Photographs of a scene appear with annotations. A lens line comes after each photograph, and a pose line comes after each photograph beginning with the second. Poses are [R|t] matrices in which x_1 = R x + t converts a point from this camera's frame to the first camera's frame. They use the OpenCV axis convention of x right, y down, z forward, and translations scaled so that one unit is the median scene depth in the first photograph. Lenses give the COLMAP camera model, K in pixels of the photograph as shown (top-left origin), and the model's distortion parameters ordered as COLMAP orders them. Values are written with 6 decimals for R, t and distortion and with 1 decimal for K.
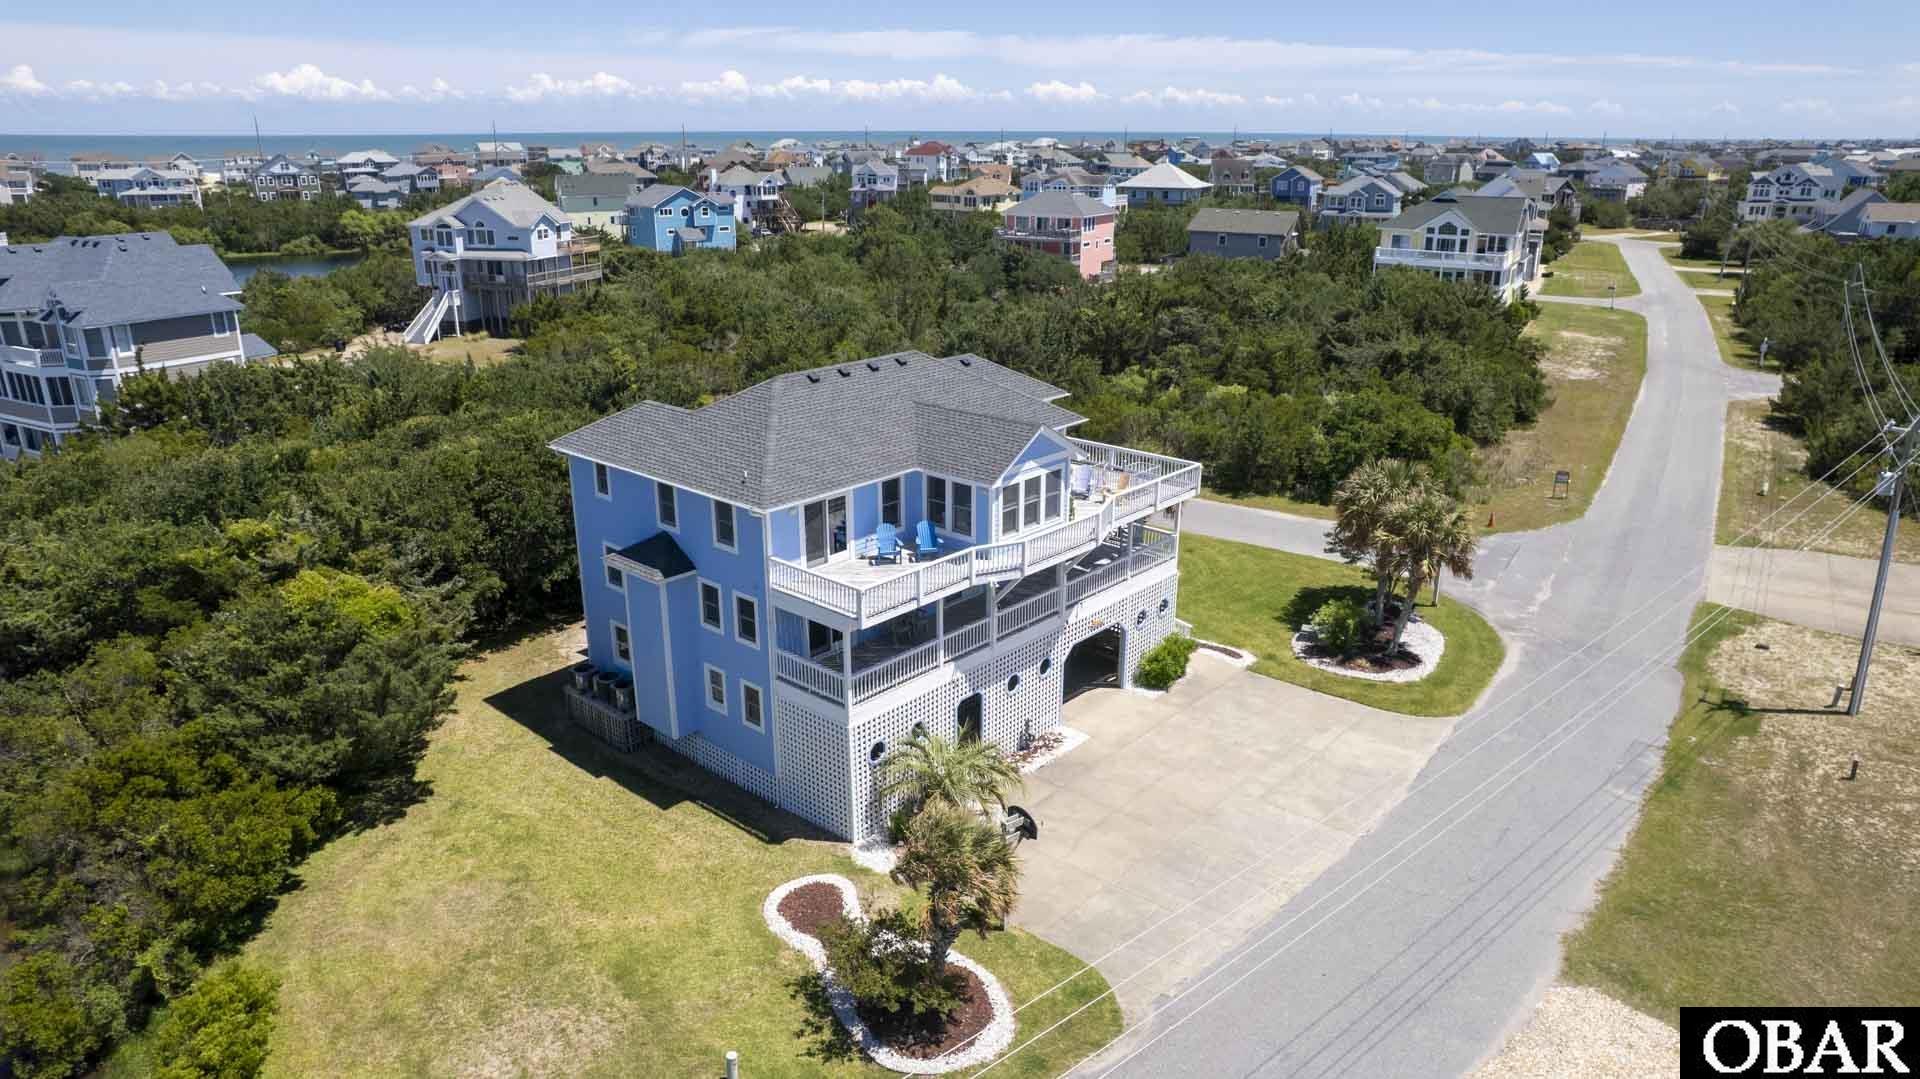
lens RADIAL K [[1232.6, 0, 957.0], [0, 1232.6, 538.6], [0, 0, 1]] dist [-0.081676, 0.072932]
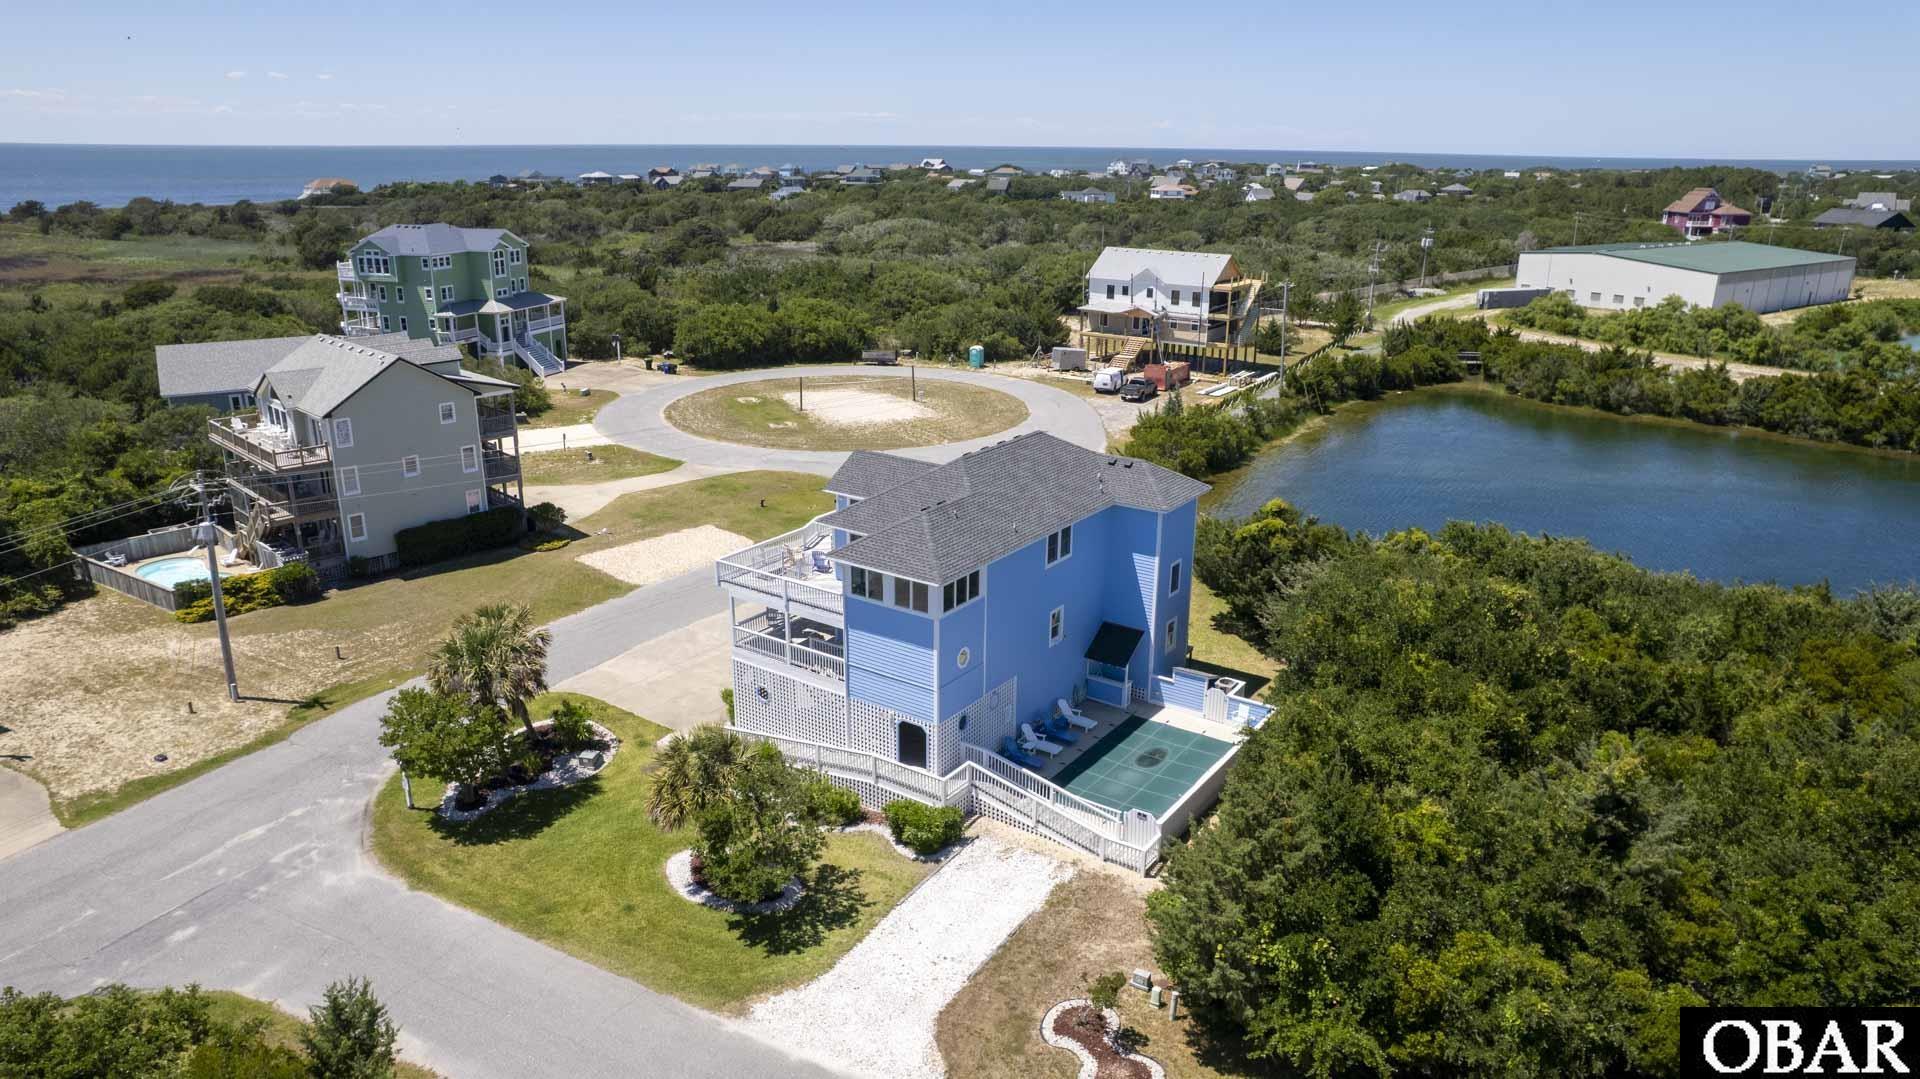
lens RADIAL K [[1232.6, 0, 962.7], [0, 1232.6, 552.5], [0, 0, 1]] dist [-0.081676, 0.072932]
pose [[-0.992260, 0.028622, -0.120832, 0.099302], [-0.050262, 0.797225, 0.601587, -0.716343], [0.113549, 0.603004, -0.789616, 1.797070]]
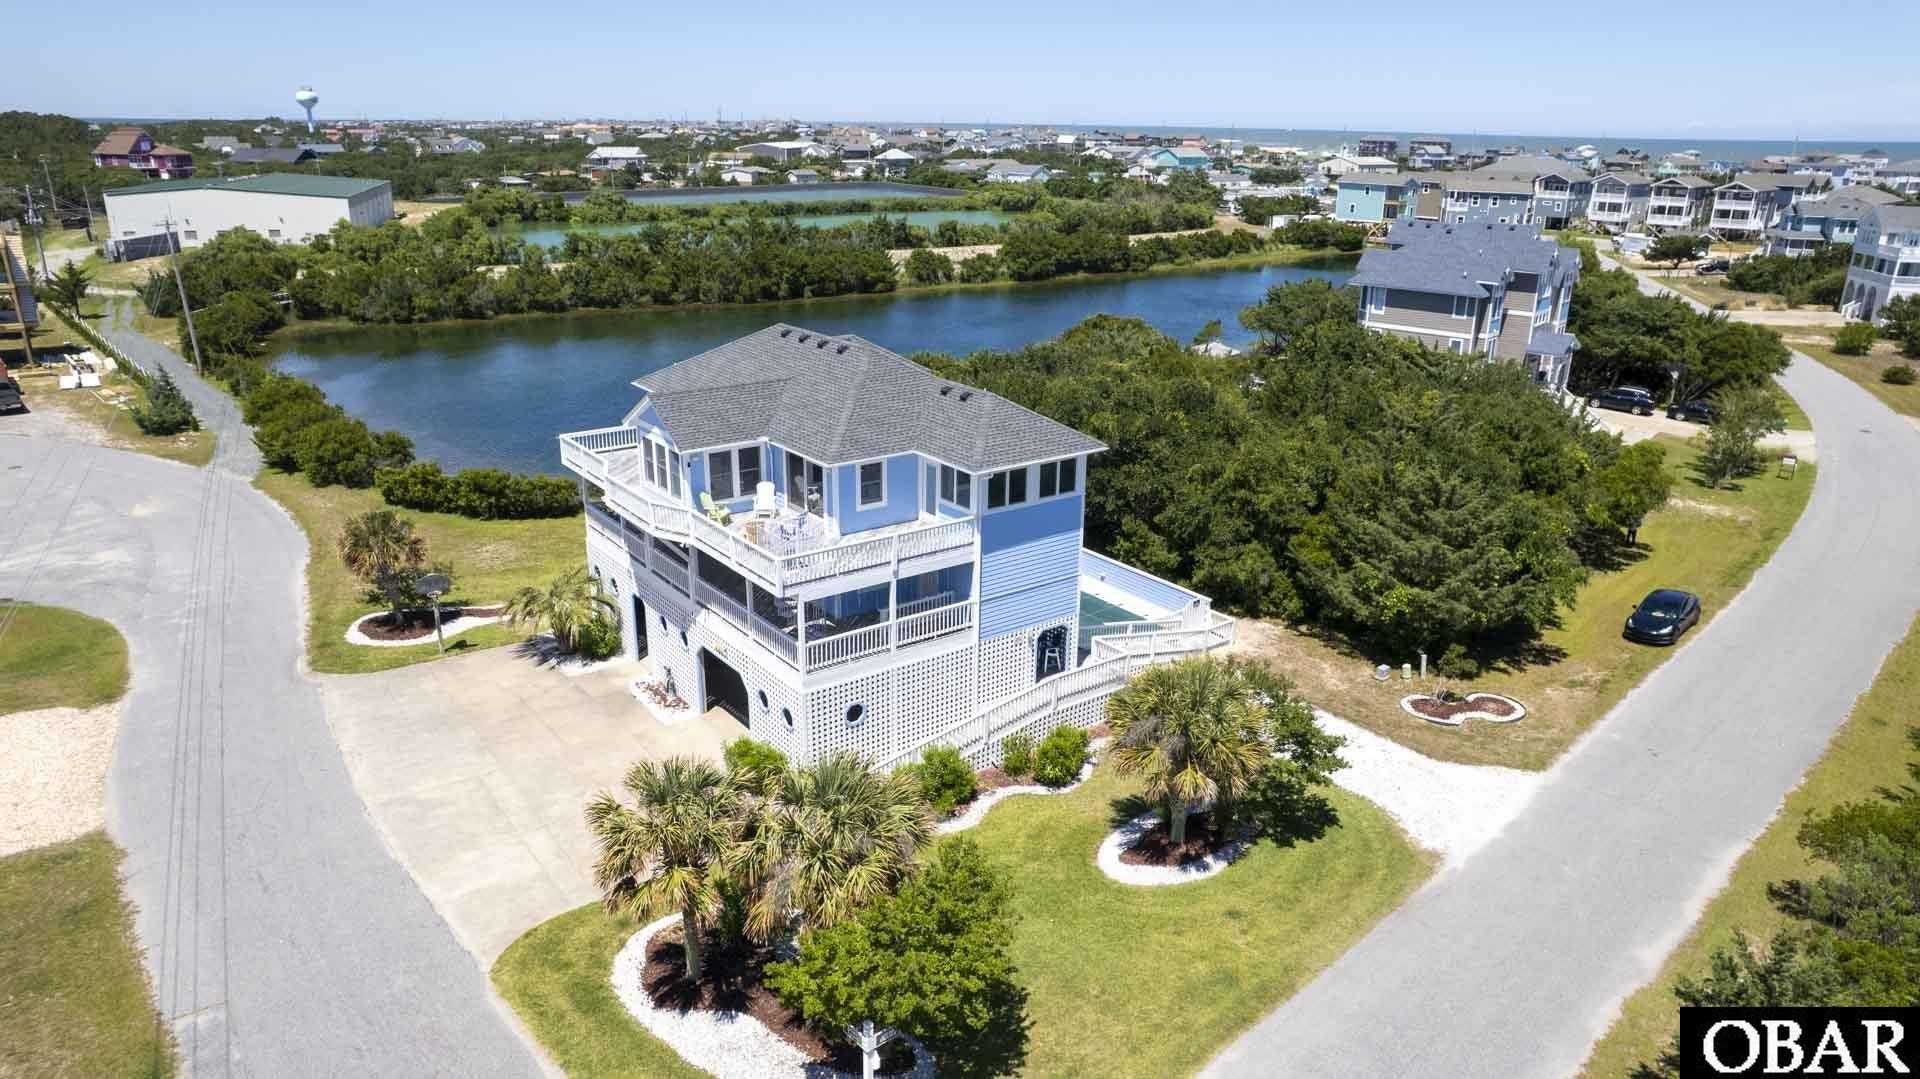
lens RADIAL K [[1232.6, 0, 958.8], [0, 1232.6, 545.1], [0, 0, 1]] dist [-0.081676, 0.072932]
pose [[-0.198770, 0.317809, -0.927086, 0.820714], [-0.325280, 0.870945, 0.368305, -0.360174], [0.924491, 0.374770, -0.069741, 1.074597]]
